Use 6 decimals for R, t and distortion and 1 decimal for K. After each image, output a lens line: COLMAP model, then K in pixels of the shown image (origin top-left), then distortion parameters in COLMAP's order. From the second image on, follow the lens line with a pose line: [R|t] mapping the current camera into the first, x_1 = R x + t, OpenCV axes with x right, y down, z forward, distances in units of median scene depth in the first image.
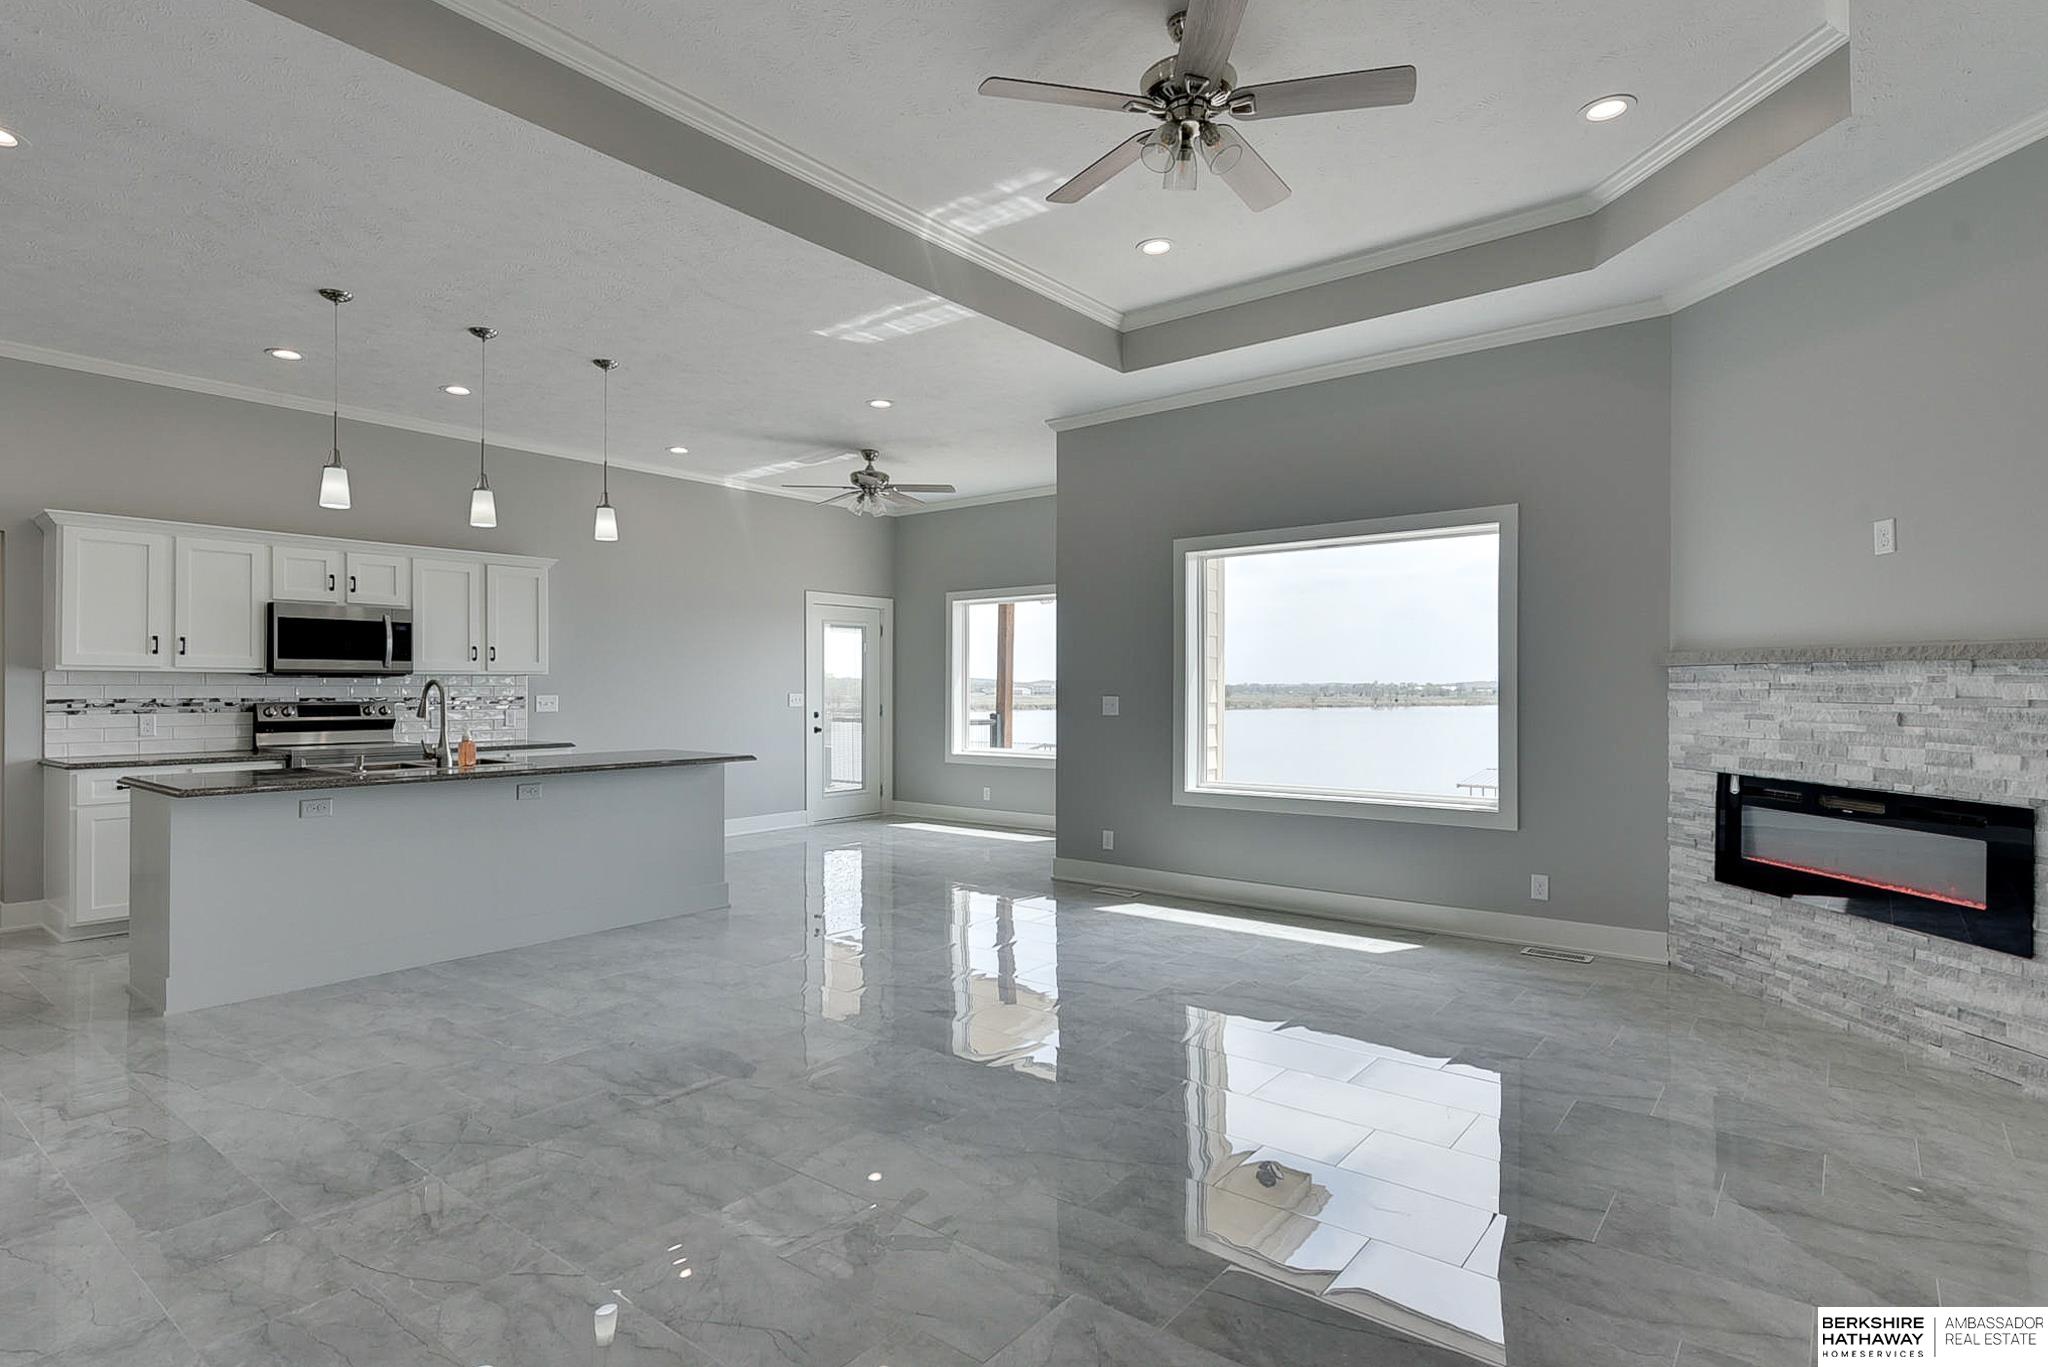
lens RADIAL K [[1057.7, 0, 1000.2], [0, 1057.7, 684.5], [0, 0, 1]] dist [0.005648, -0.001596]
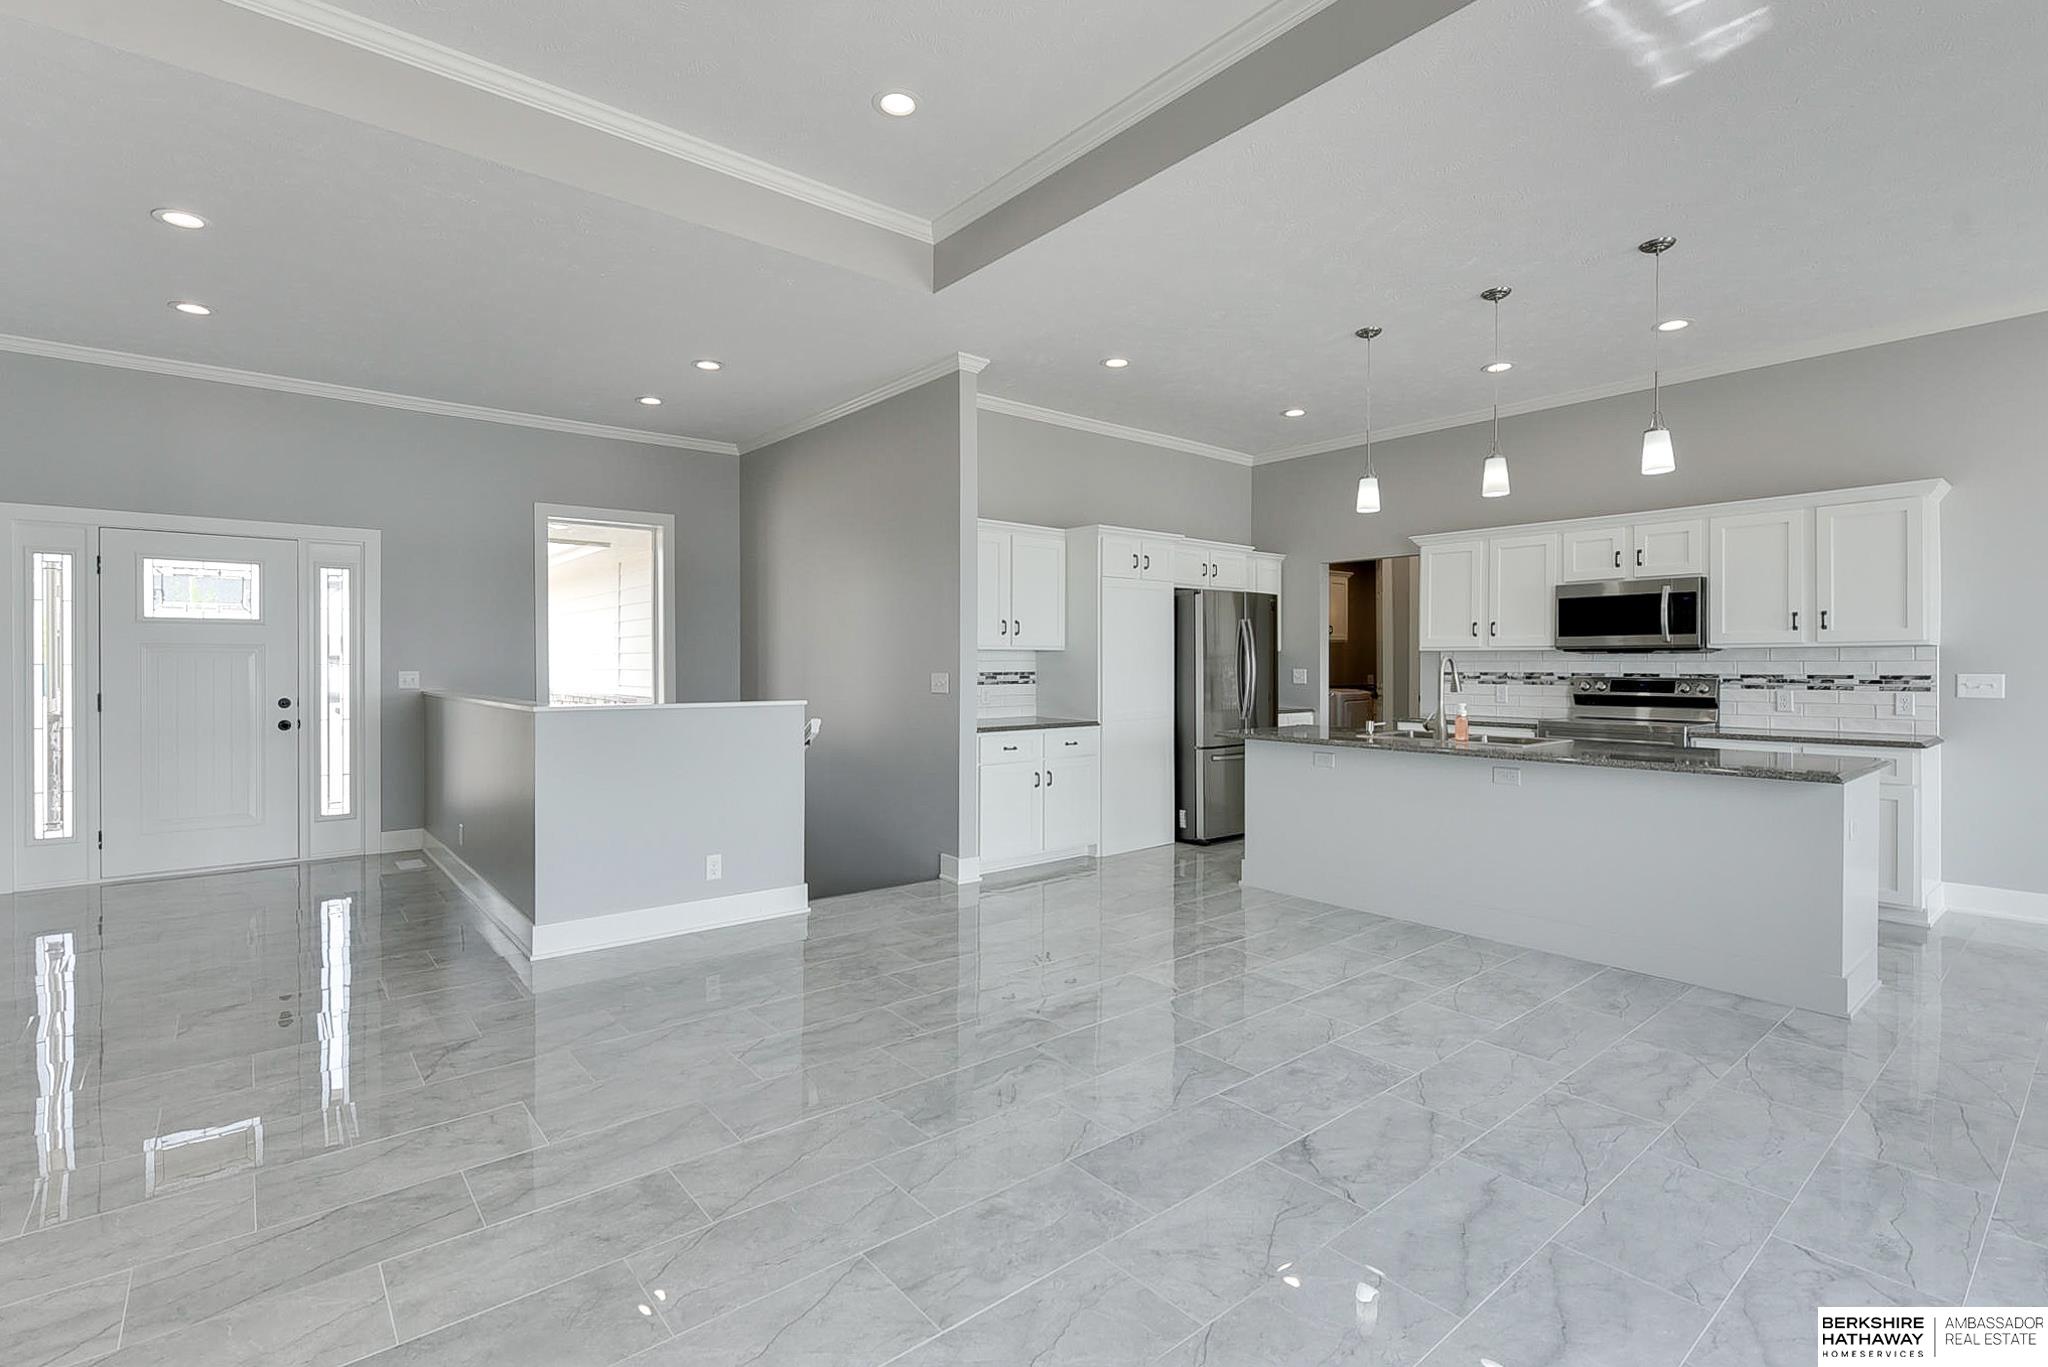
lens RADIAL K [[931.6, 0, 1001.1], [0, 931.6, 669.5], [0, 0, 1]] dist [0.001519, -0.001244]
pose [[-0.205415, 0.005958, -0.978657, 0.478652], [0.003408, 0.999980, 0.005372, 0.002887], [0.978669, -0.002232, -0.205432, 0.806288]]
